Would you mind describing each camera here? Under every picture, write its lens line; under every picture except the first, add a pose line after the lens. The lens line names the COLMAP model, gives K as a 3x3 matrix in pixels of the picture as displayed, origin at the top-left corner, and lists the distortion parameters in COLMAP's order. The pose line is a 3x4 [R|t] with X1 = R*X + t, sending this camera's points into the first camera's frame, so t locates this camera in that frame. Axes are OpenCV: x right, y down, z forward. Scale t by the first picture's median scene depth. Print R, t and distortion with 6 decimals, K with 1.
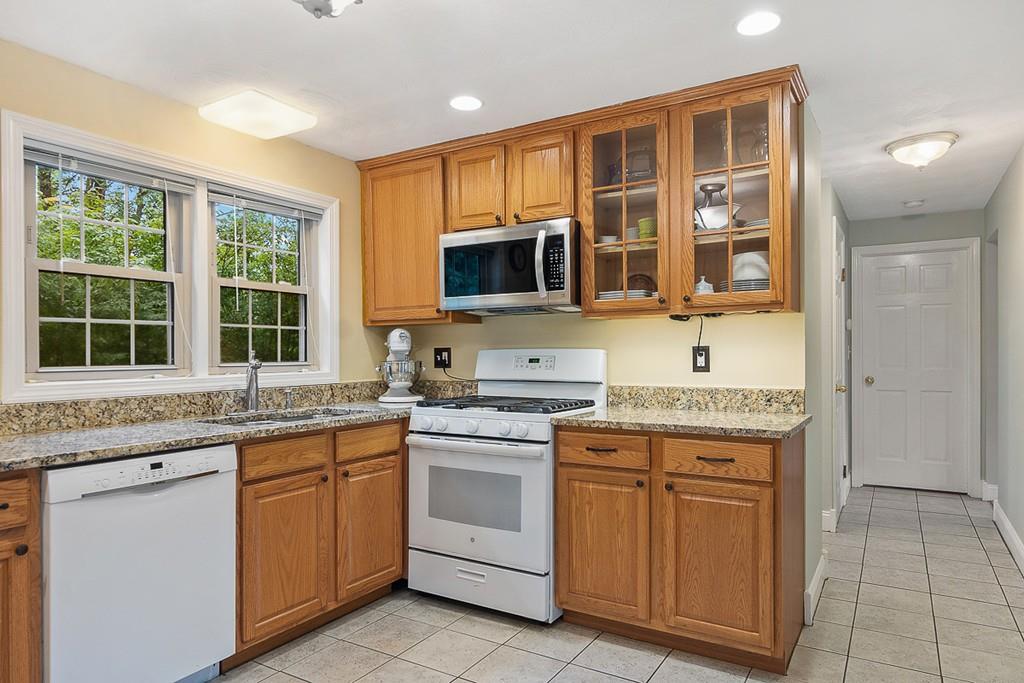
lens RADIAL K [[630.5, 0, 512.9], [0, 630.5, 357.1], [0, 0, 1]] dist [-0.001137, 0.001067]
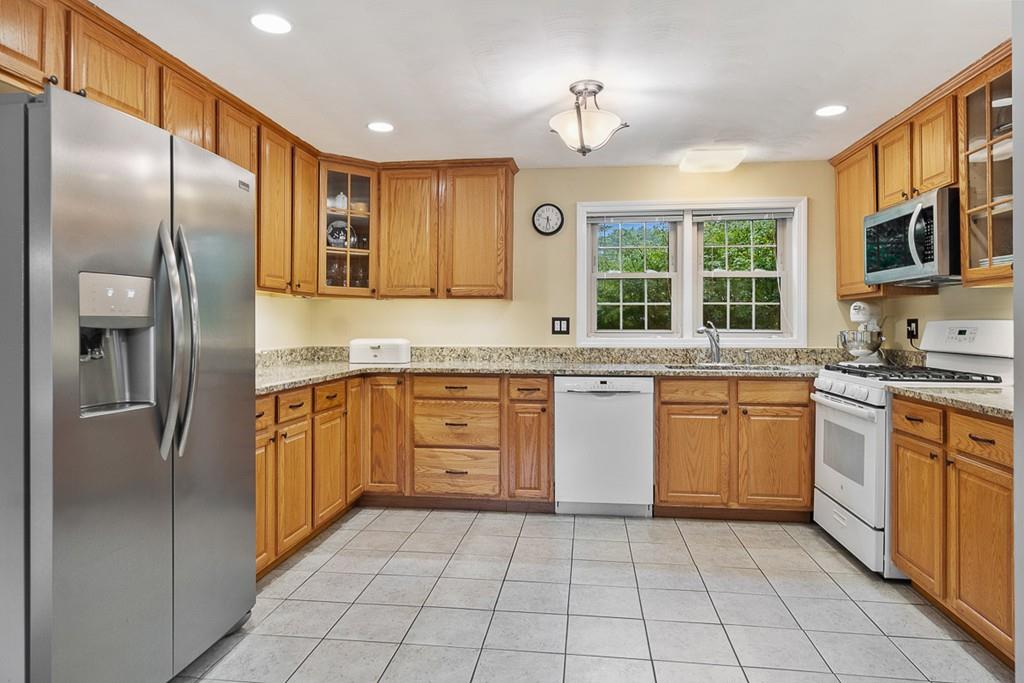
lens RADIAL K [[618.4, 0, 511.0], [0, 618.4, 323.7], [0, 0, 1]] dist [0.000233, 0.000536]
pose [[0.412174, 0.005939, -0.911086, 0.730338], [-0.010506, 0.999943, 0.001765, -0.002730], [0.911044, 0.008845, 0.412213, -0.011347]]
